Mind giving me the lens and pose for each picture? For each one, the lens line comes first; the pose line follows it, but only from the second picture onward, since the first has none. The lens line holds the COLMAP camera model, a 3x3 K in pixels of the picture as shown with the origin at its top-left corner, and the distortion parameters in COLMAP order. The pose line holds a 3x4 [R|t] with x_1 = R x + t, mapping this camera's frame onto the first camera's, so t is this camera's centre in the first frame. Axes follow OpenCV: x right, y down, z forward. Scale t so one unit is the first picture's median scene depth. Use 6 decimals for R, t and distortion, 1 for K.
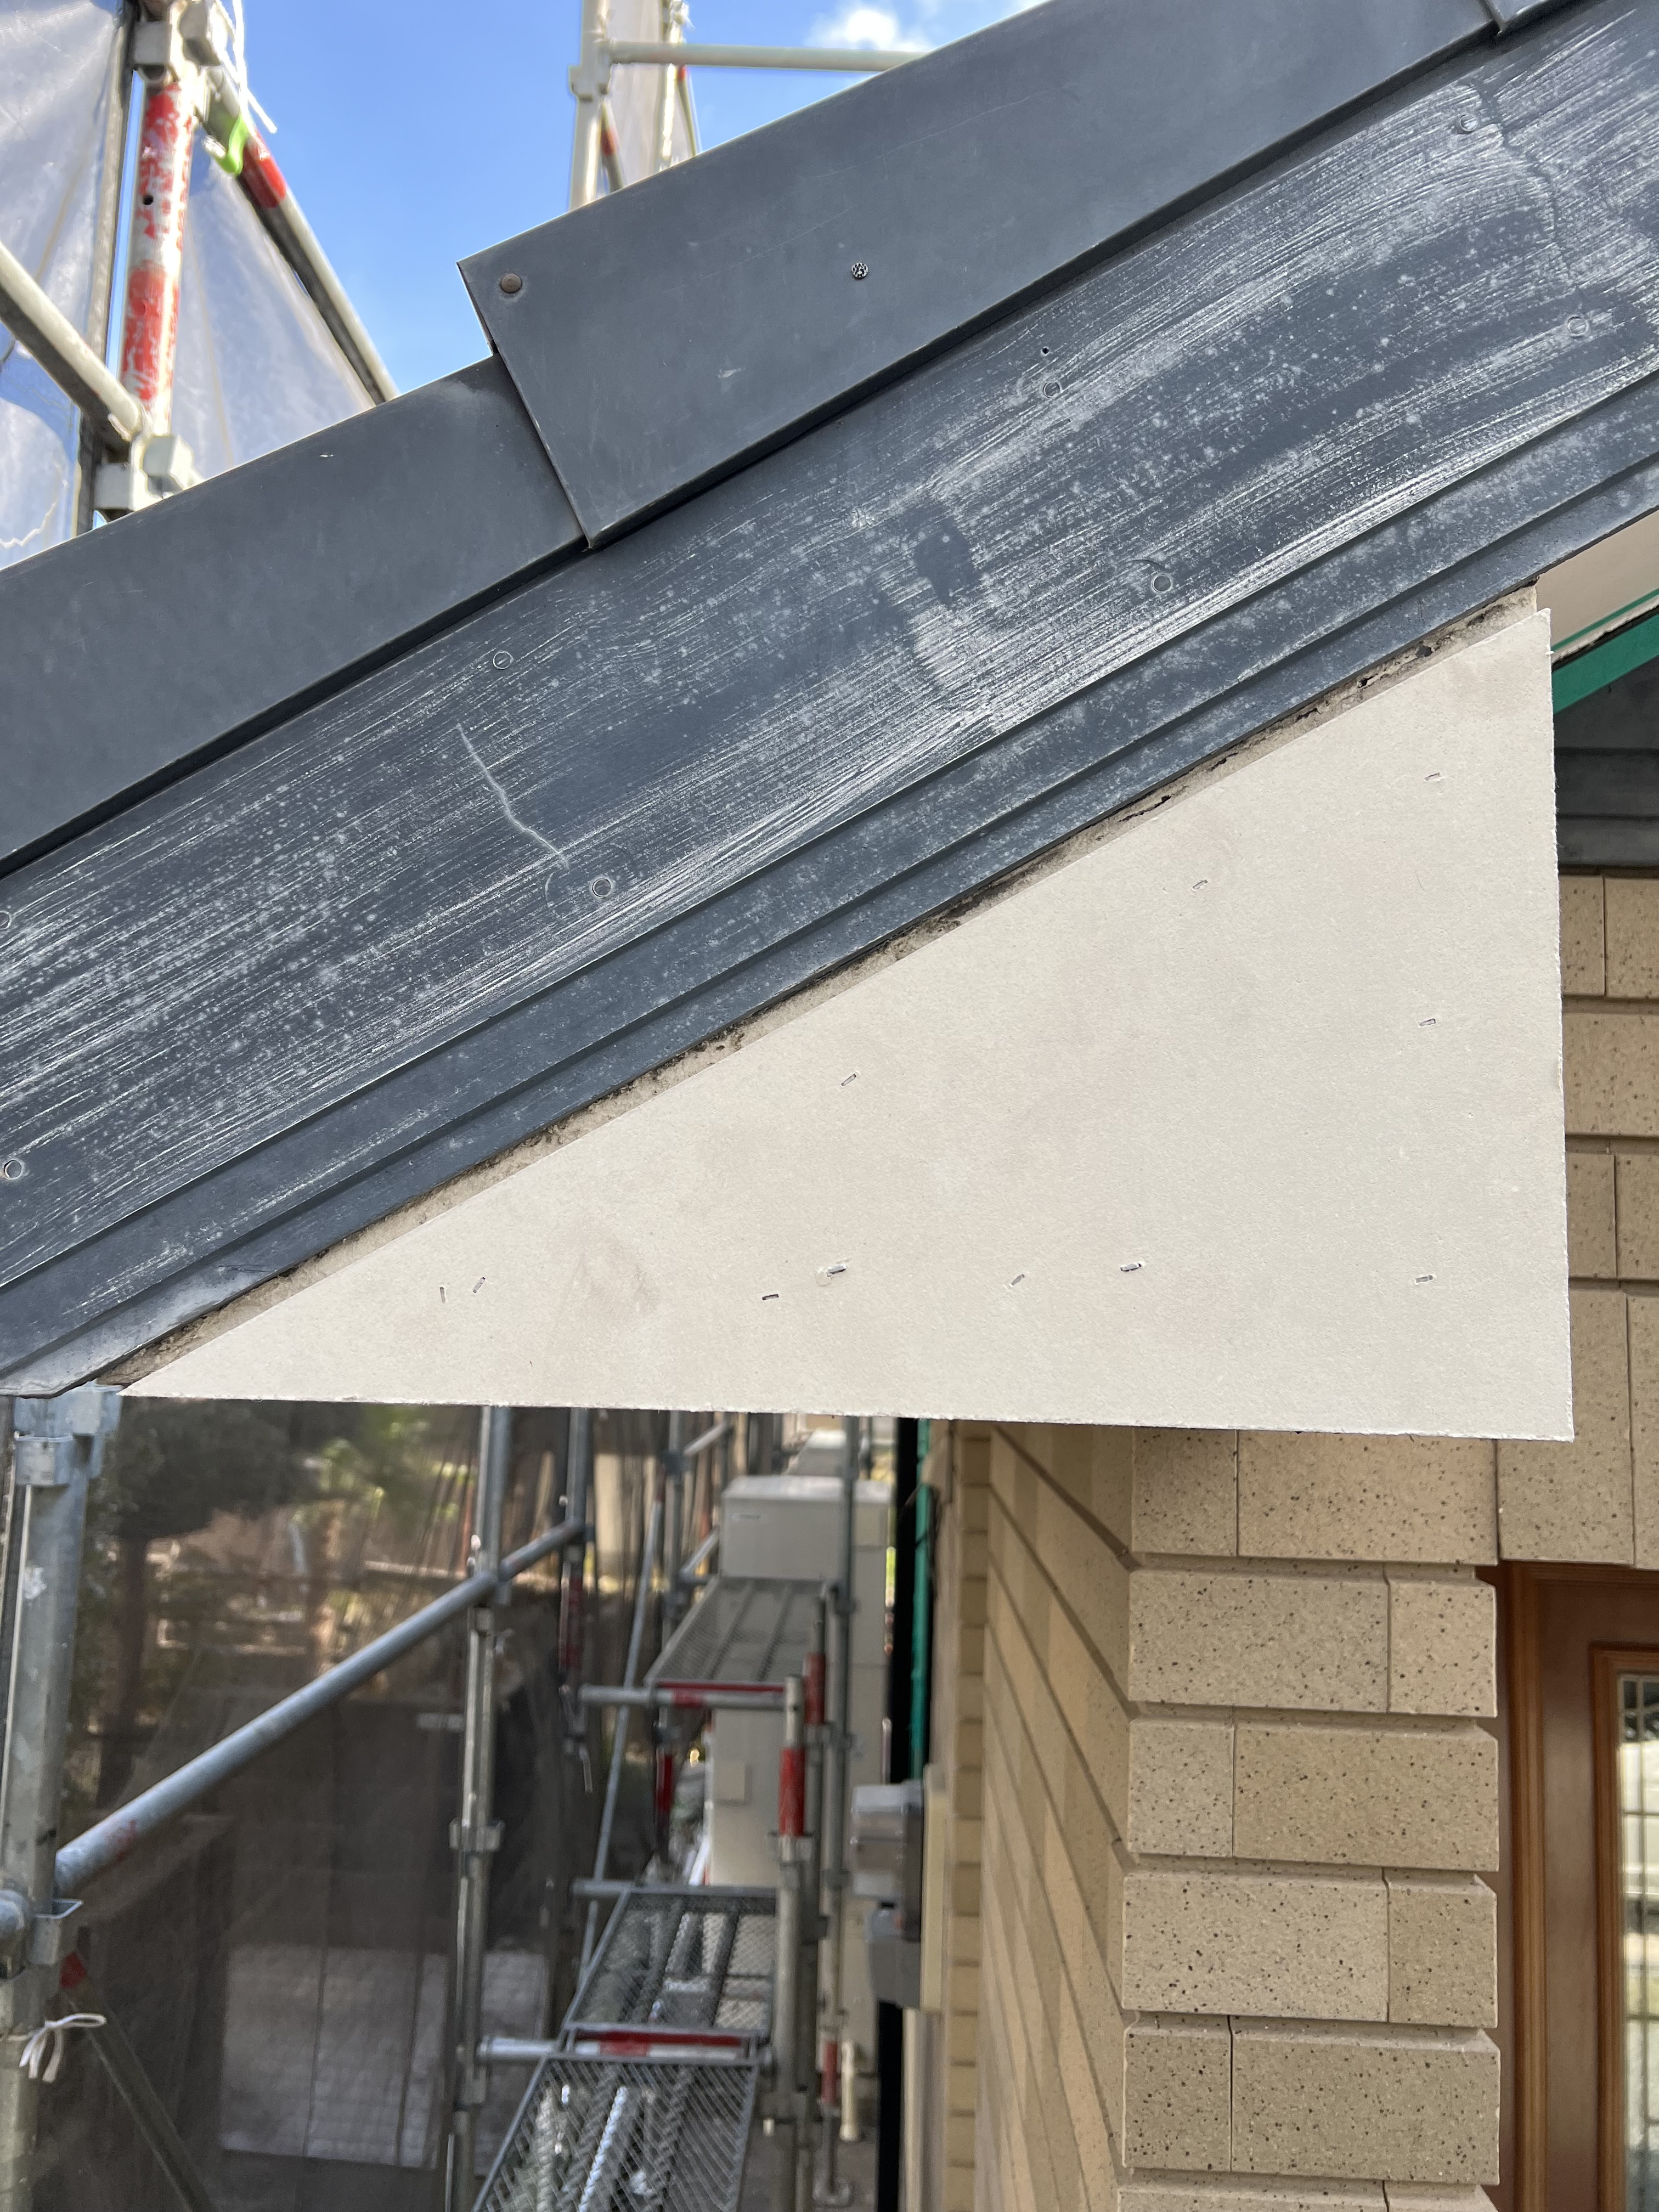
lens RADIAL K [[1686.0, 0, 837.8], [0, 1686.0, 1113.9], [0, 0, 1]] dist [0.029464, -0.035491]
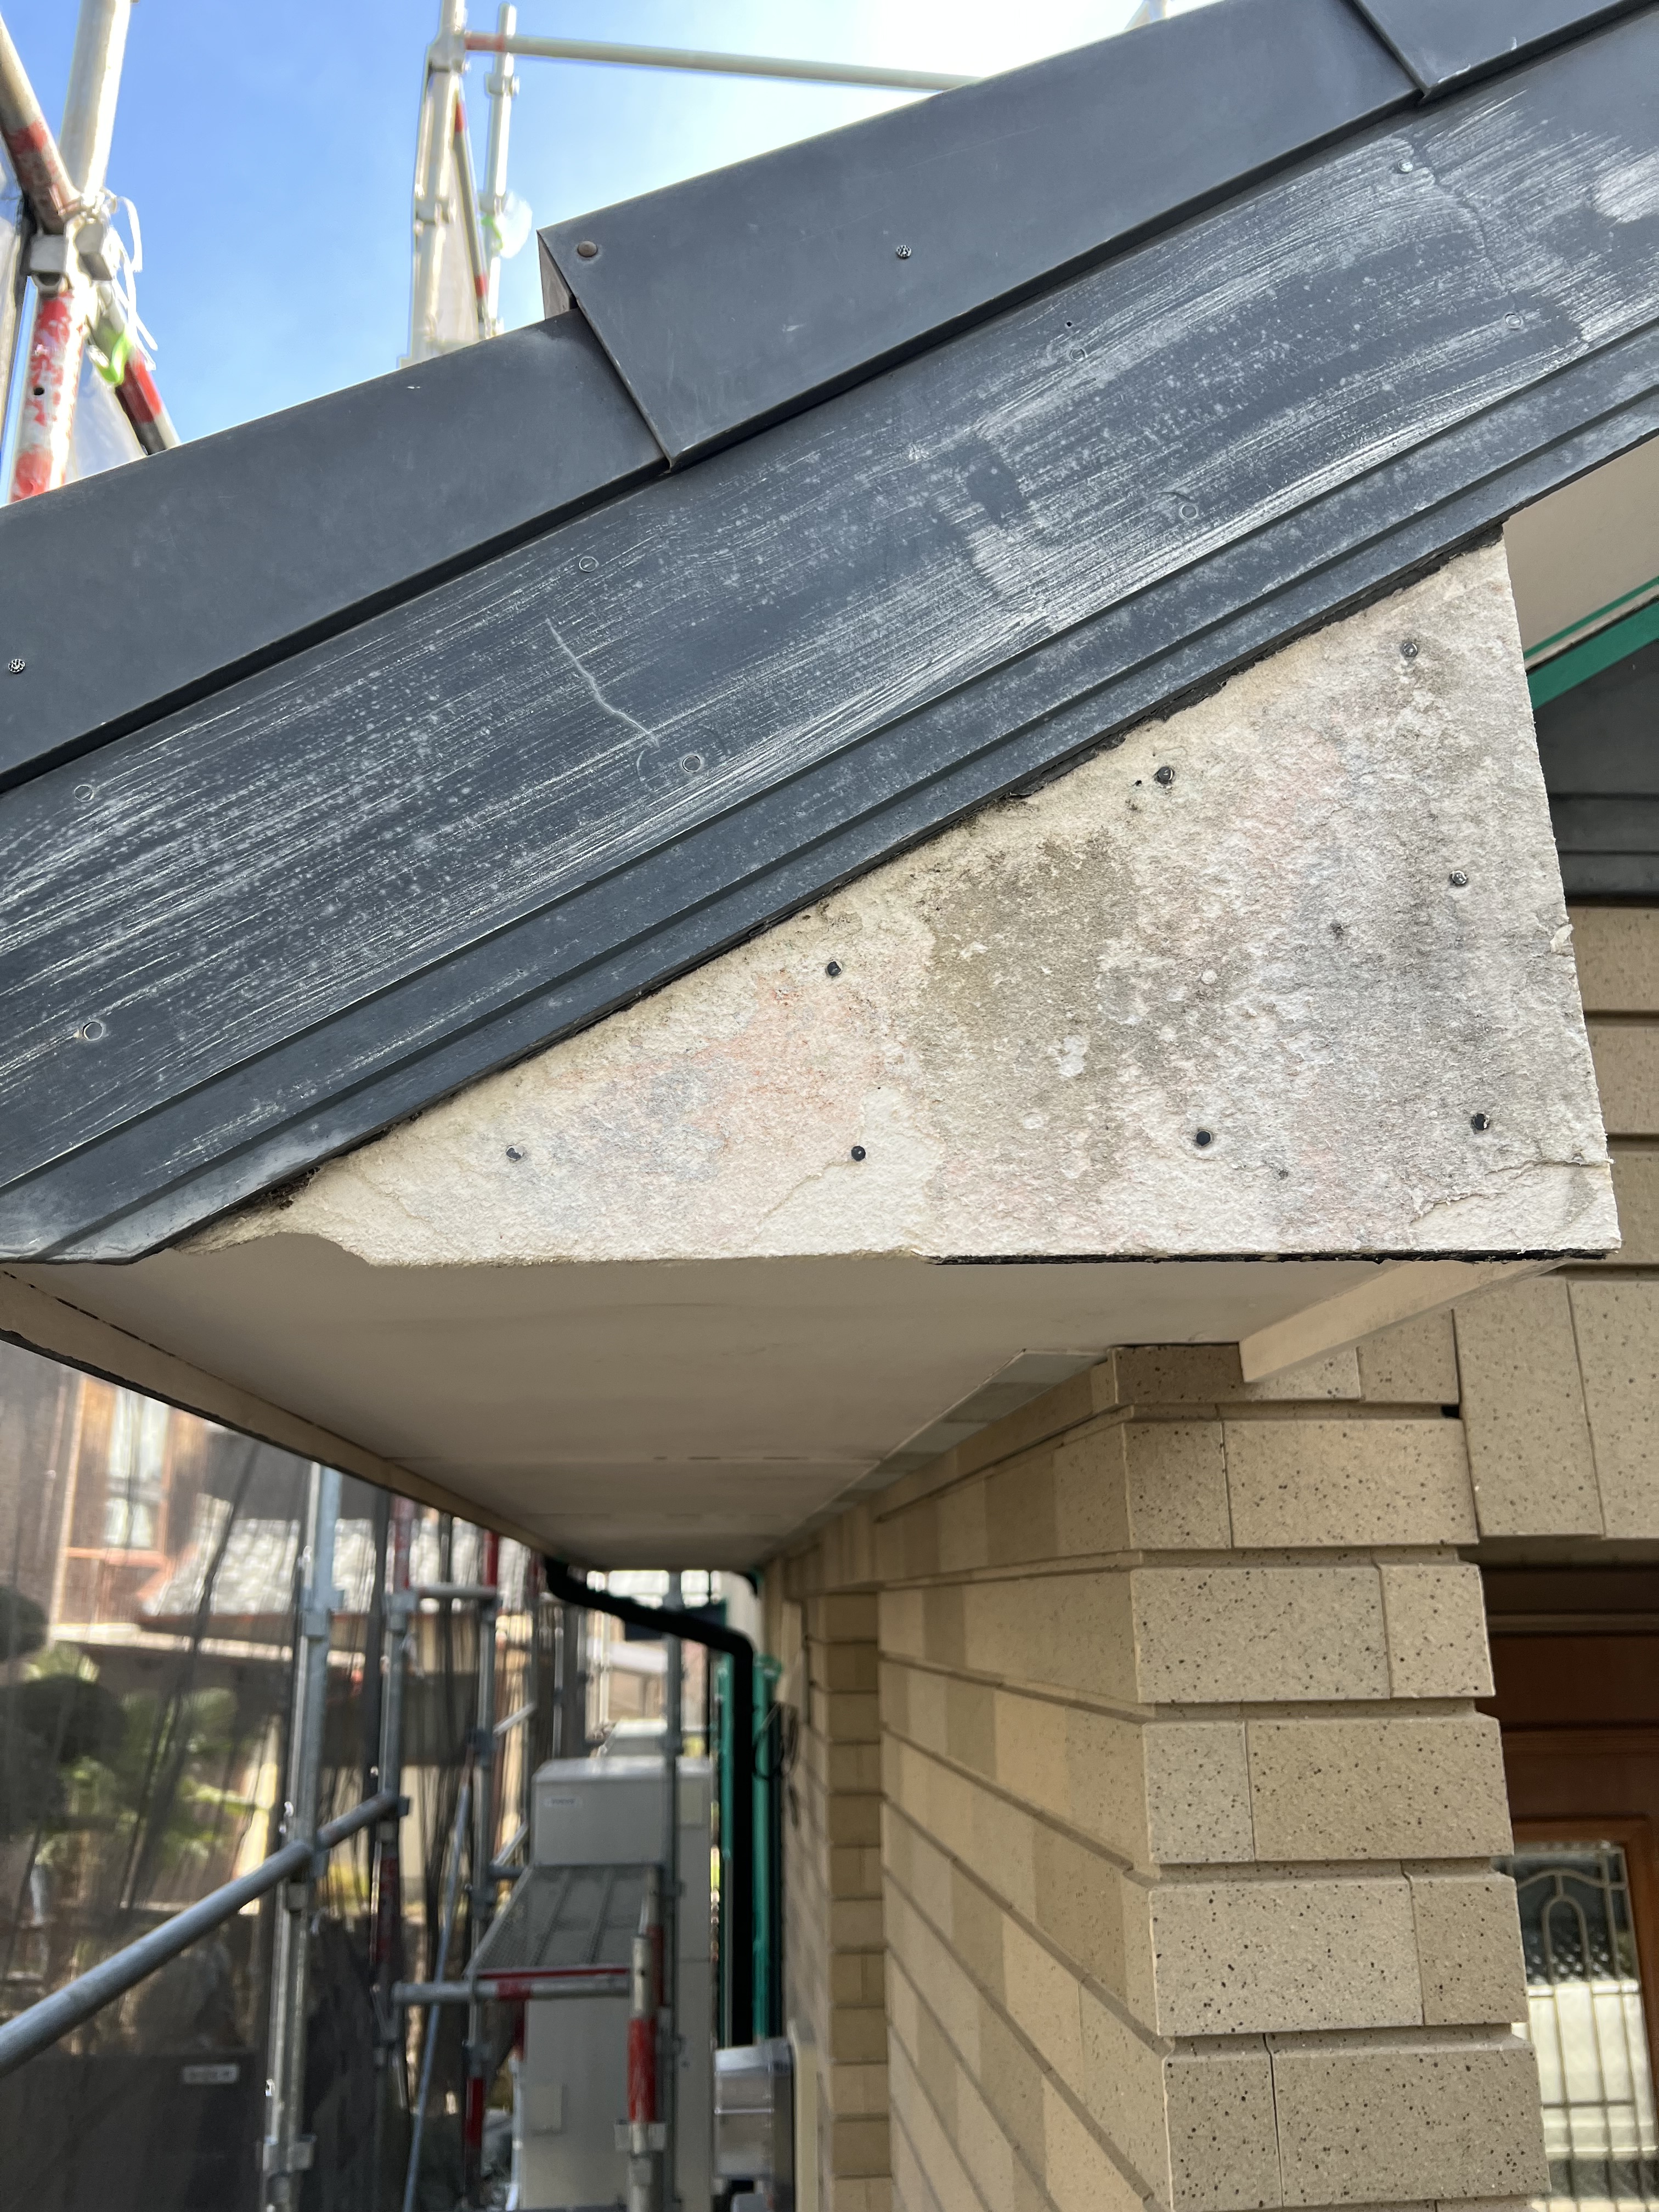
lens RADIAL K [[1685.2, 0, 826.6], [0, 1685.2, 1114.1], [0, 0, 1]] dist [0.023213, -0.024270]
pose [[0.991809, -0.015033, 0.126846, -0.190273], [0.036444, 0.985078, -0.168208, 0.253606], [-0.122424, 0.171453, 0.977556, 0.009301]]
